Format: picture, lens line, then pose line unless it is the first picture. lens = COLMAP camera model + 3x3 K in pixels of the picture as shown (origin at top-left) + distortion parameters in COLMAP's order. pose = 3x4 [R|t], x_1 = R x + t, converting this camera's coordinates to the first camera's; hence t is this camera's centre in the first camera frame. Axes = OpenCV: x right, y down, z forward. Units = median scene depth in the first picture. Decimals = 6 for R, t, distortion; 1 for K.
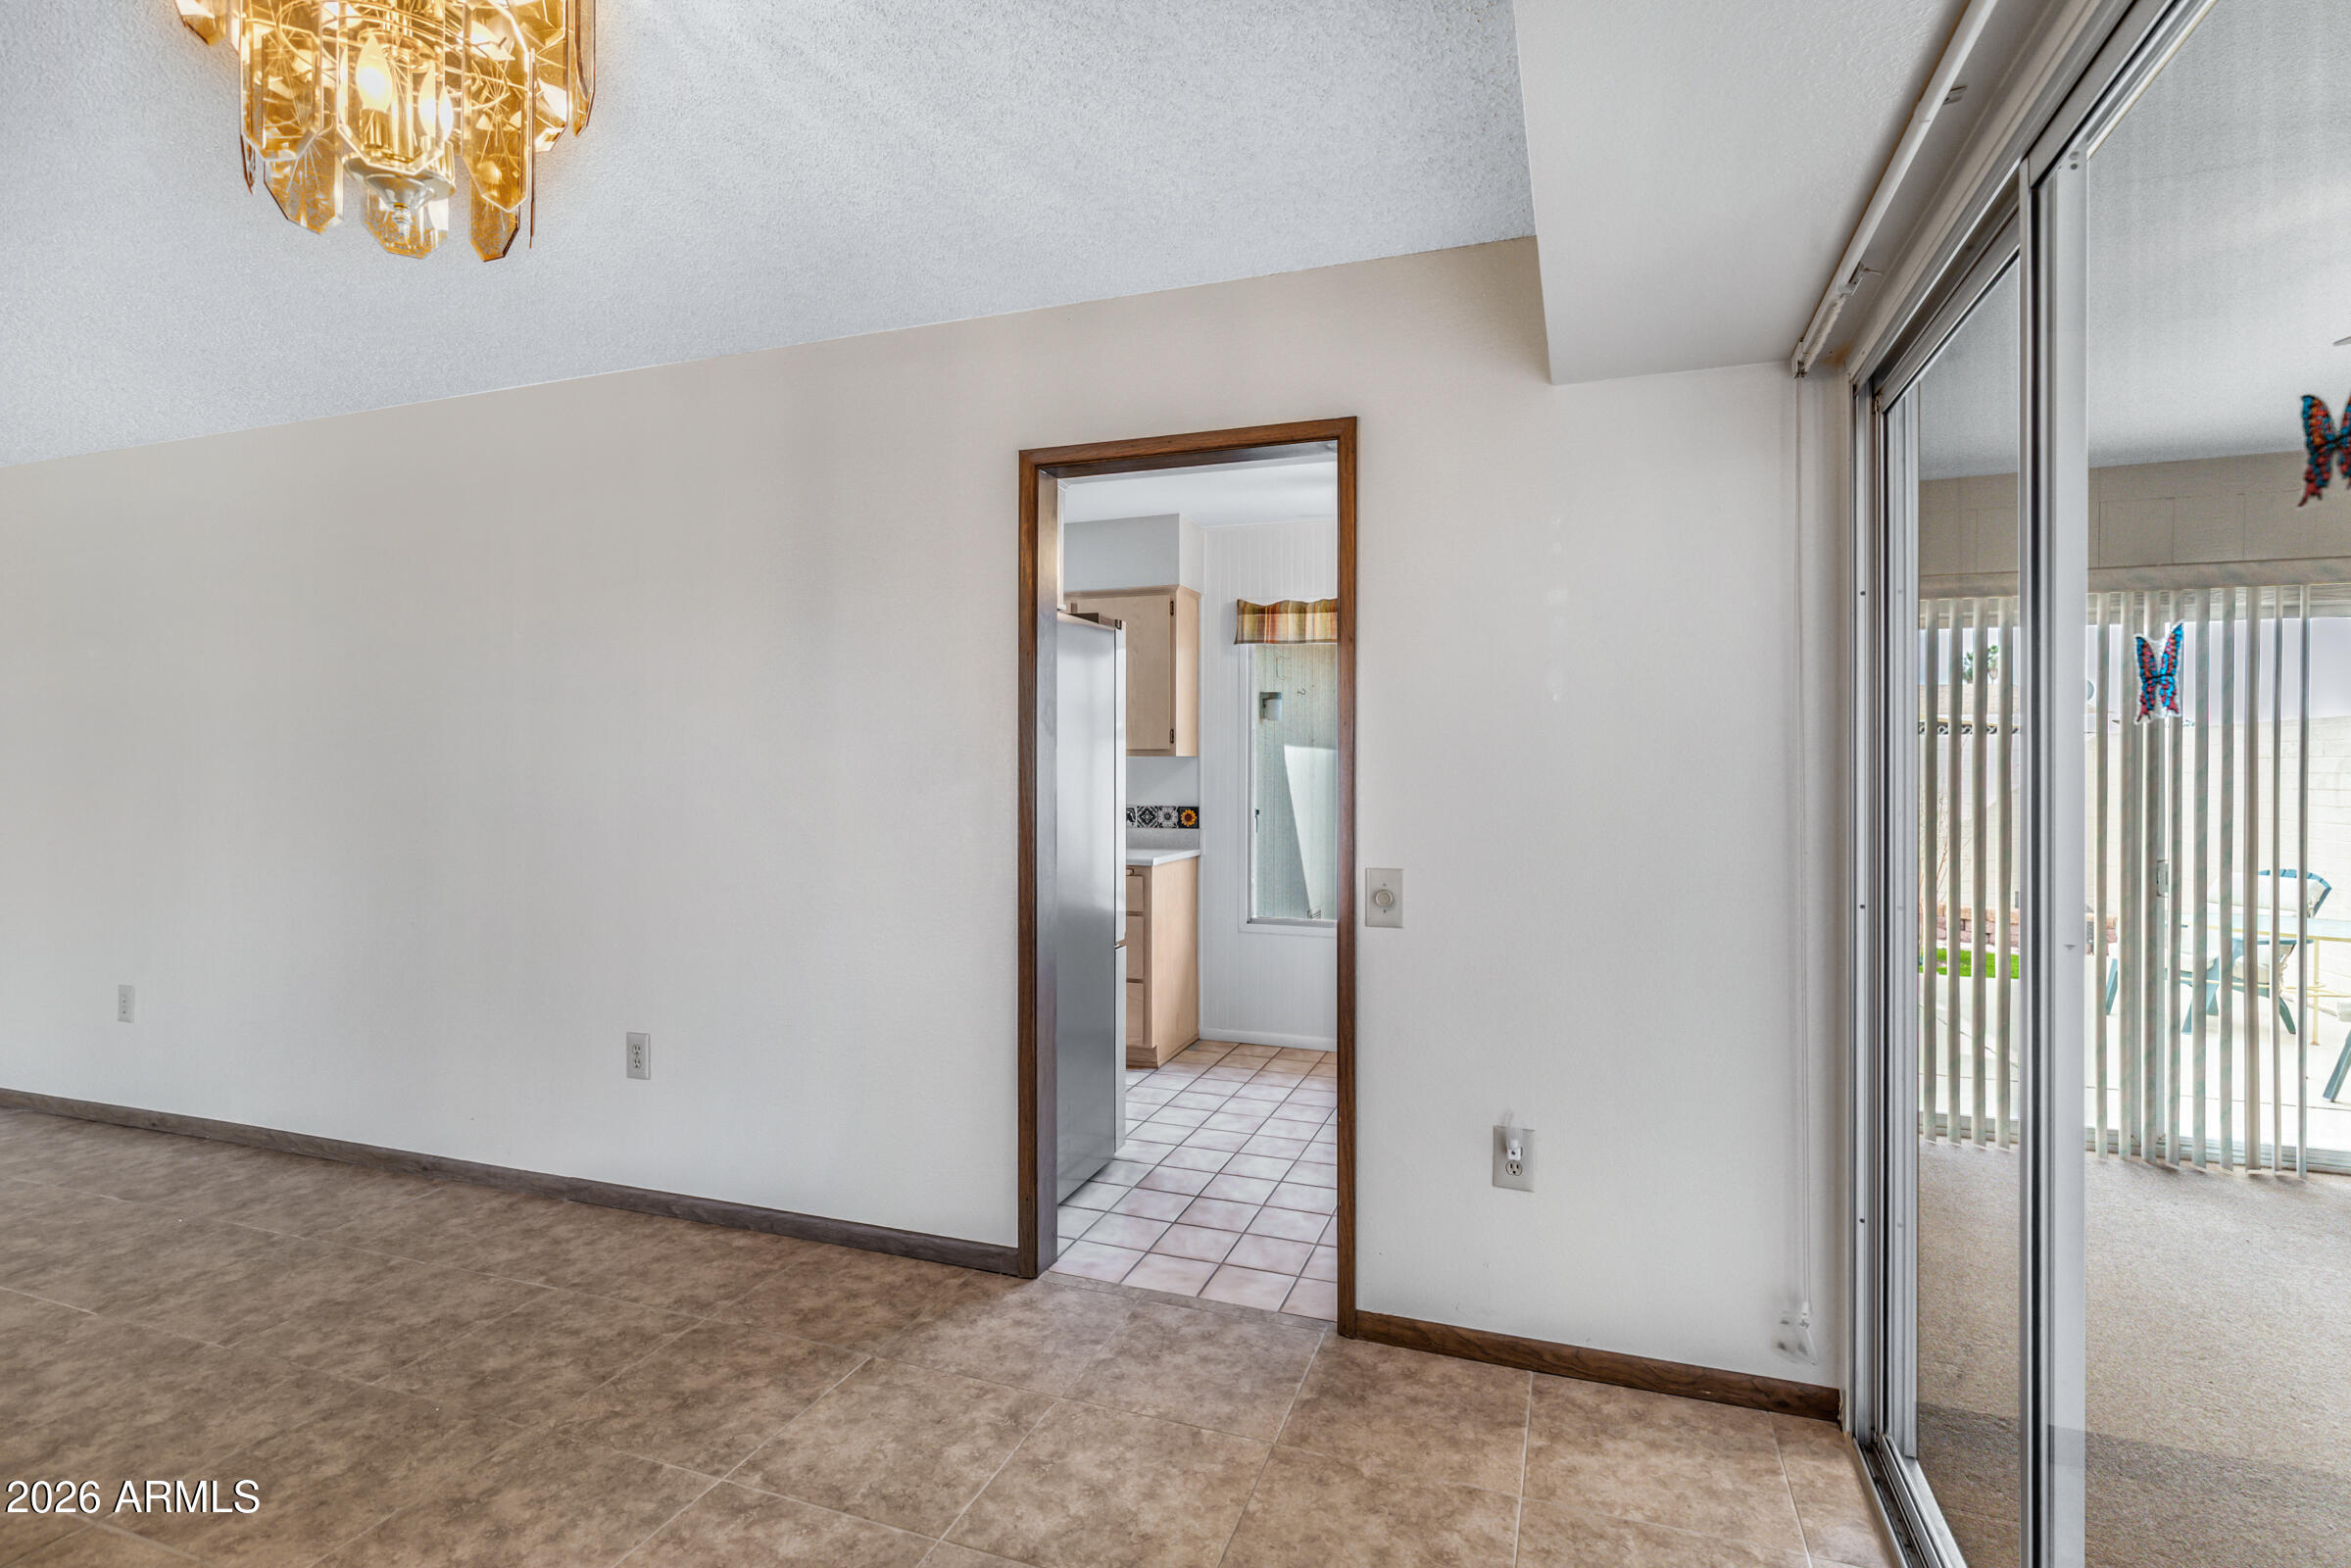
lens RADIAL K [[1124.7, 0, 1172.6], [0, 1124.7, 773.4], [0, 0, 1]] dist [0.005554, 0.000230]
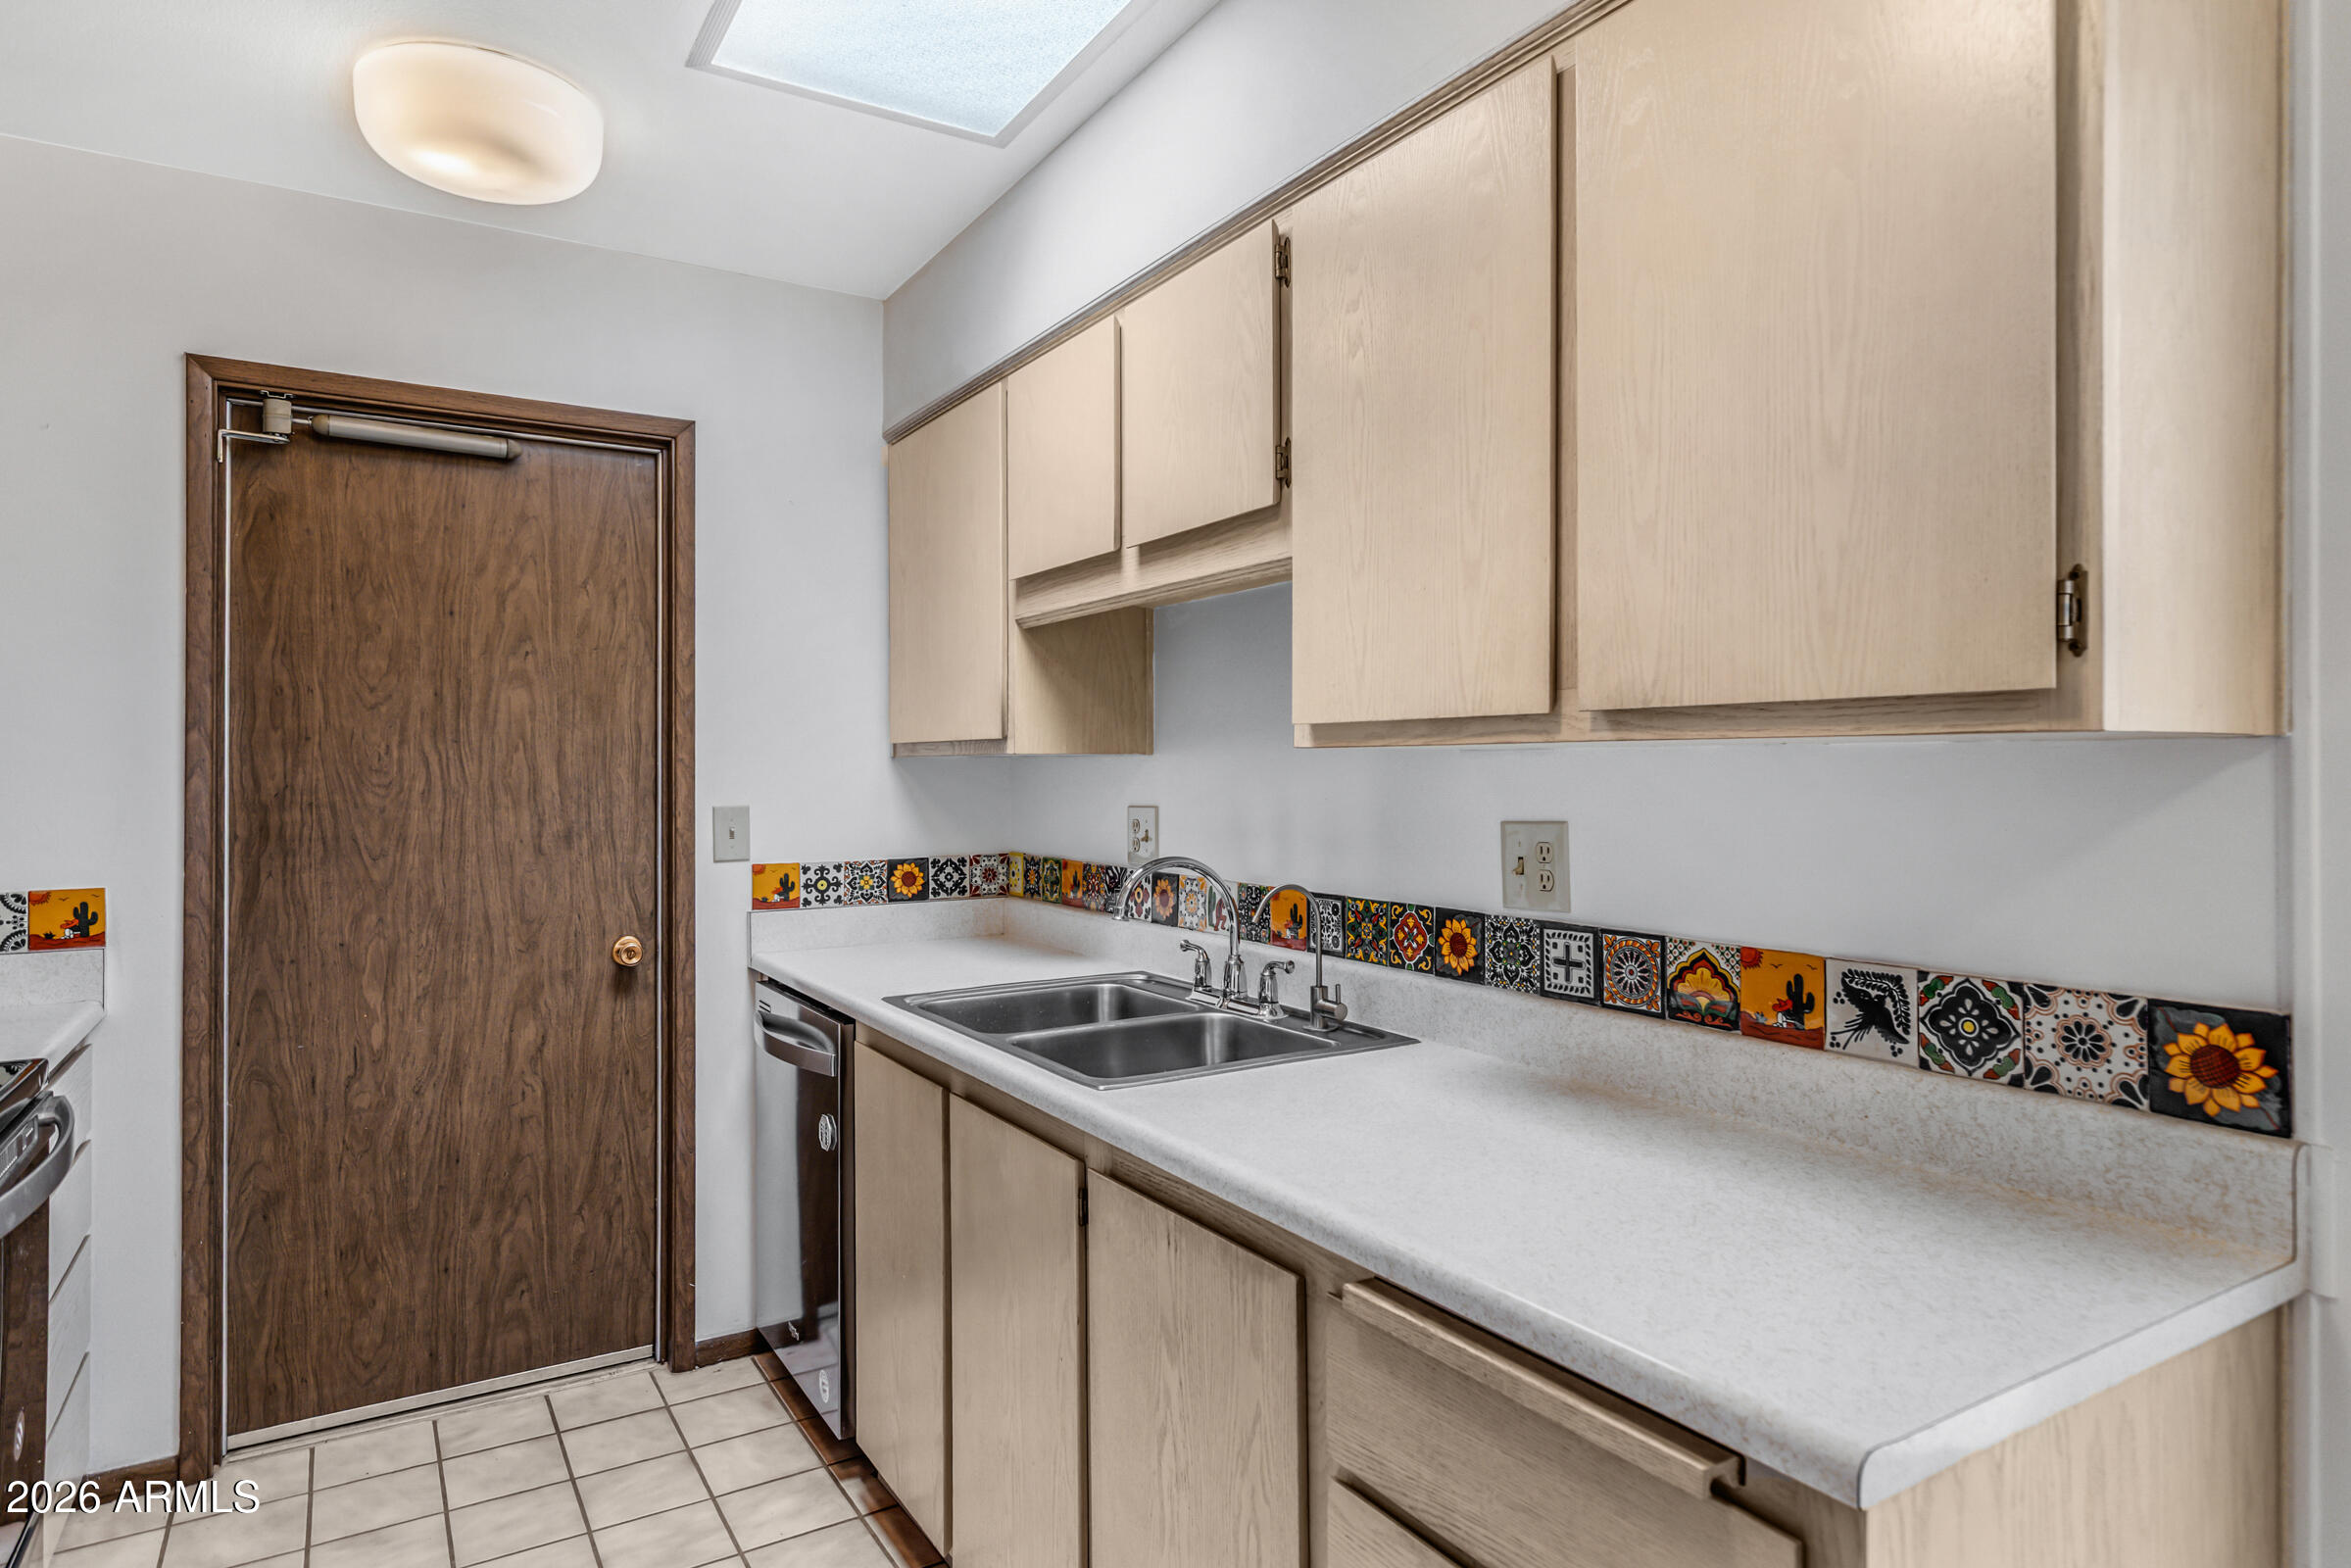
lens RADIAL K [[1339.1, 0, 1184.5], [0, 1339.1, 772.0], [0, 0, 1]] dist [0.004912, -0.000971]
pose [[0.789978, -0.005108, -0.613113, 0.015587], [0.007040, 0.999975, 0.000739, -0.010242], [0.613094, -0.004900, 0.789995, 0.723048]]
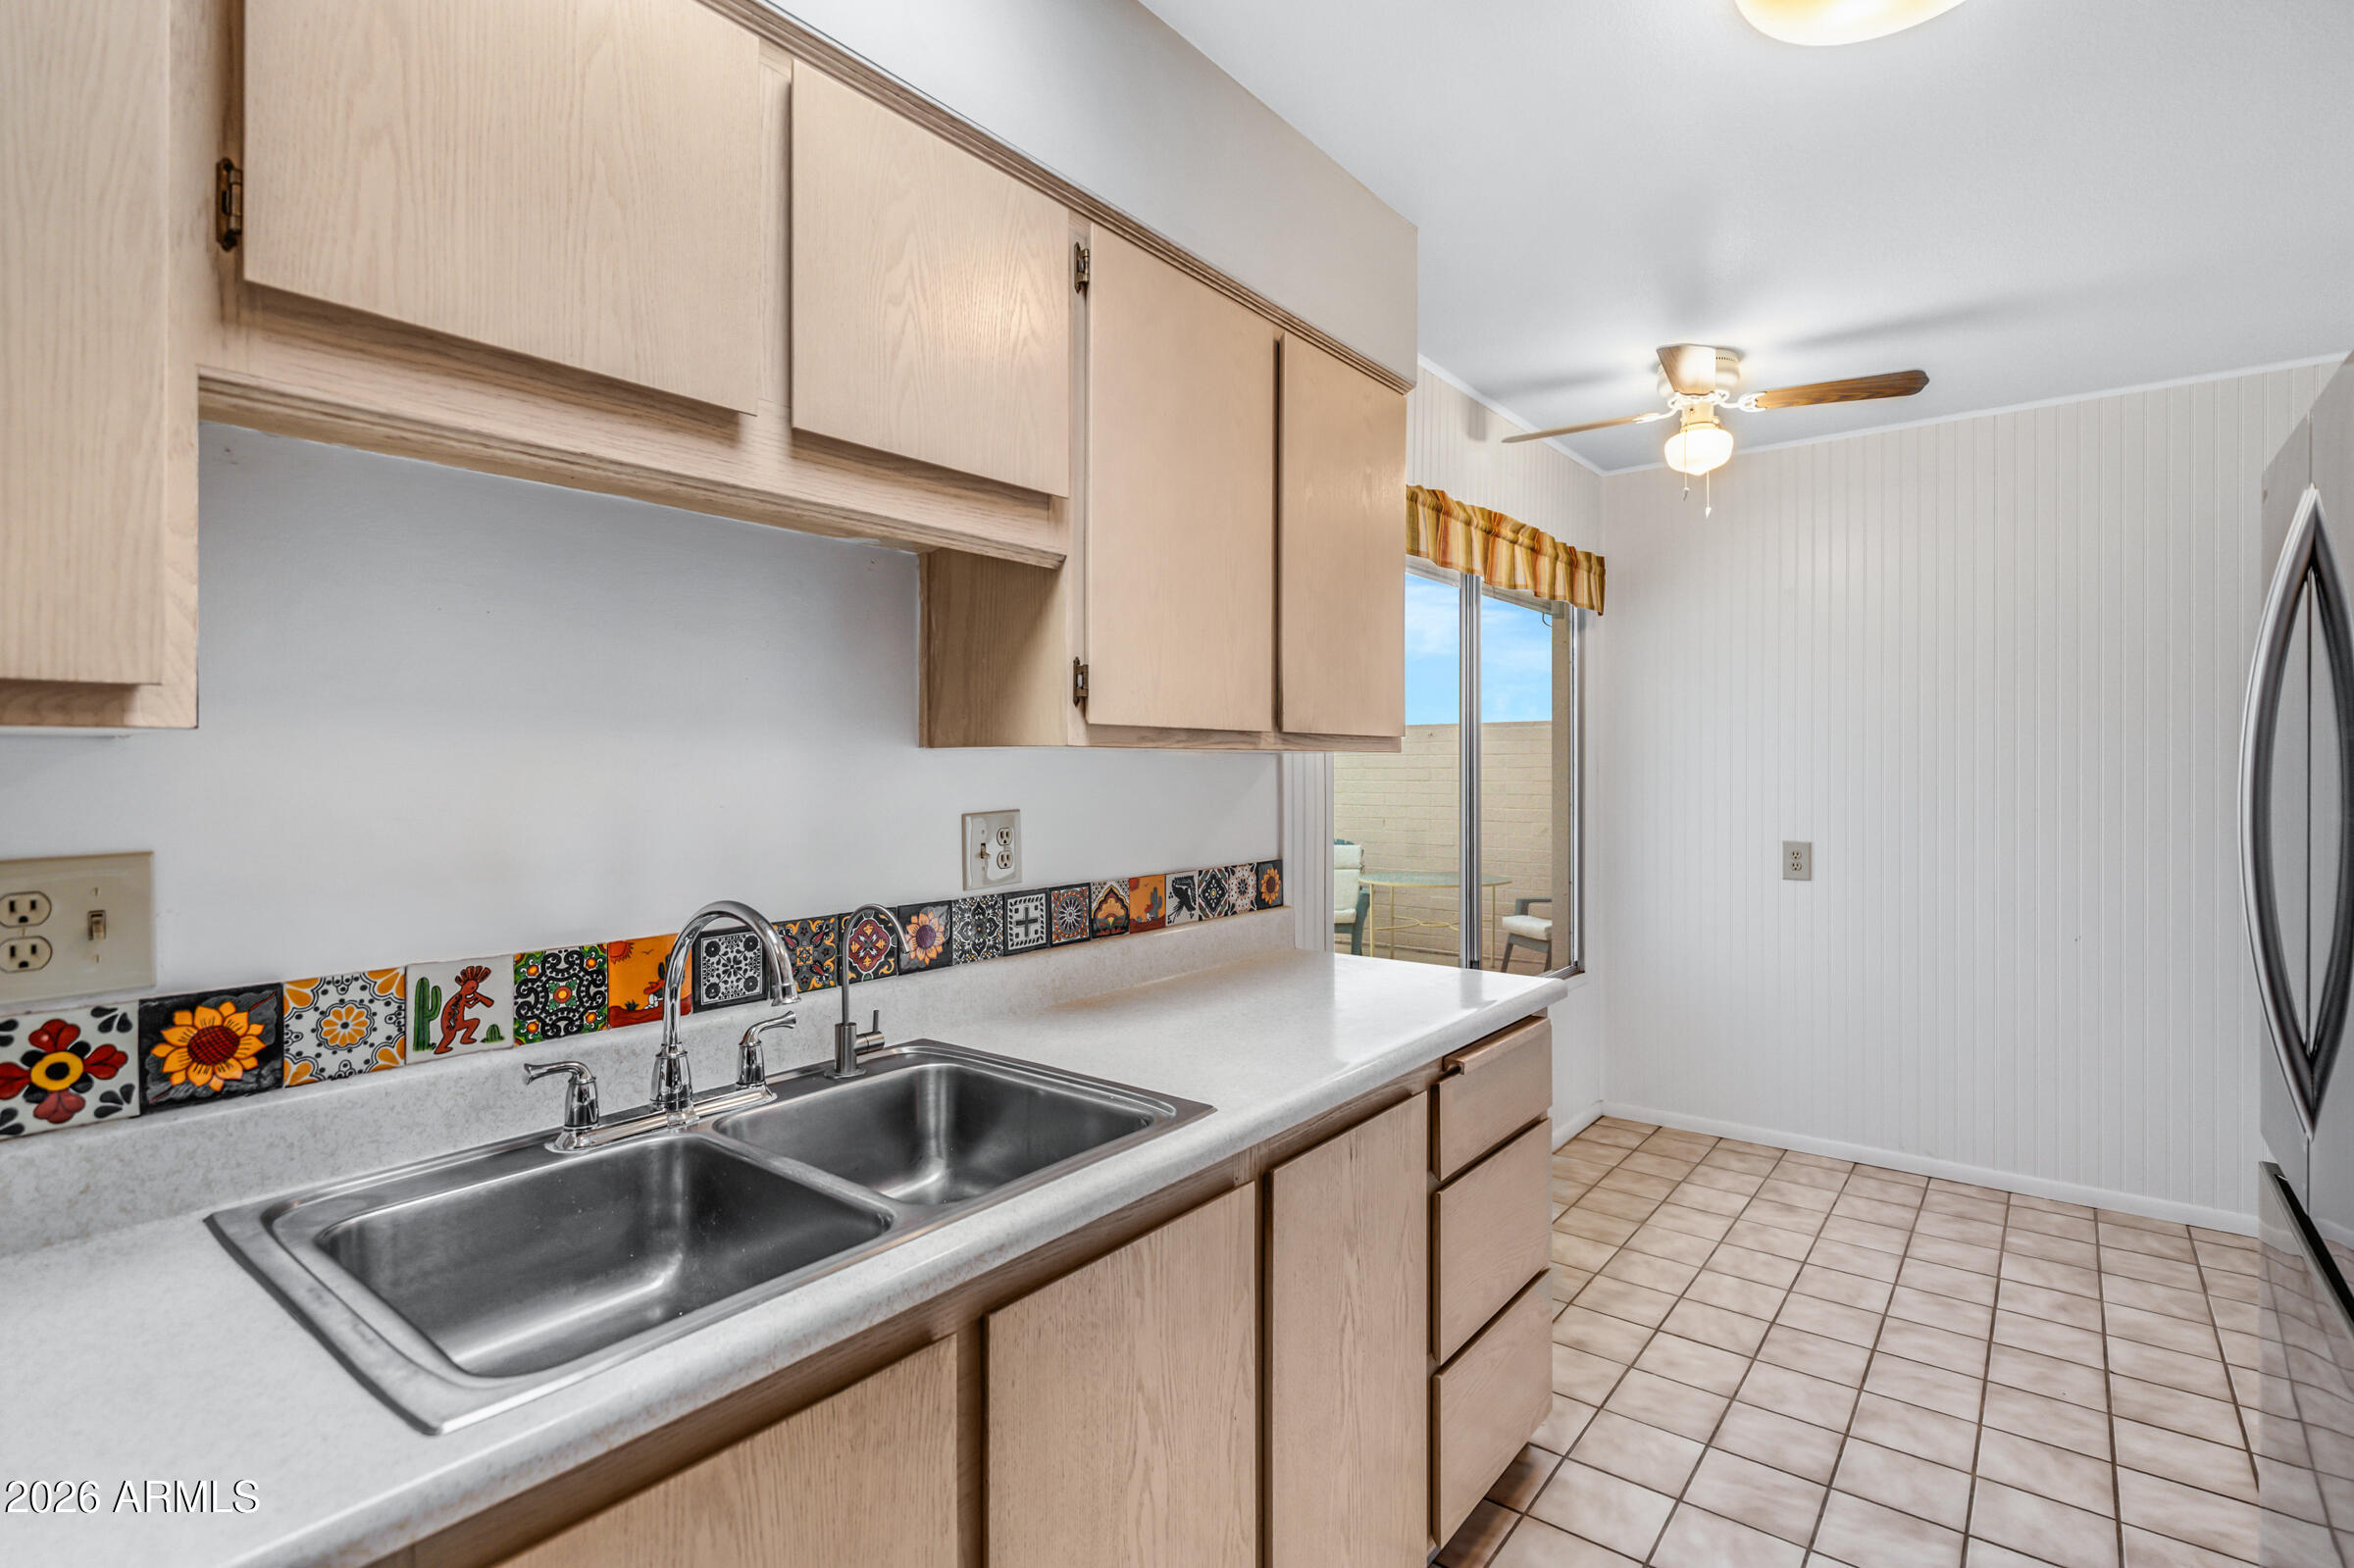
lens RADIAL K [[1126.0, 0, 1173.6], [0, 1126.0, 777.9], [0, 0, 1]] dist [0.005554, 0.000230]
pose [[0.307014, -0.015903, 0.951572, -0.436675], [0.003428, 0.999872, 0.015604, -0.011984], [-0.951699, -0.001529, 0.307030, 0.894813]]
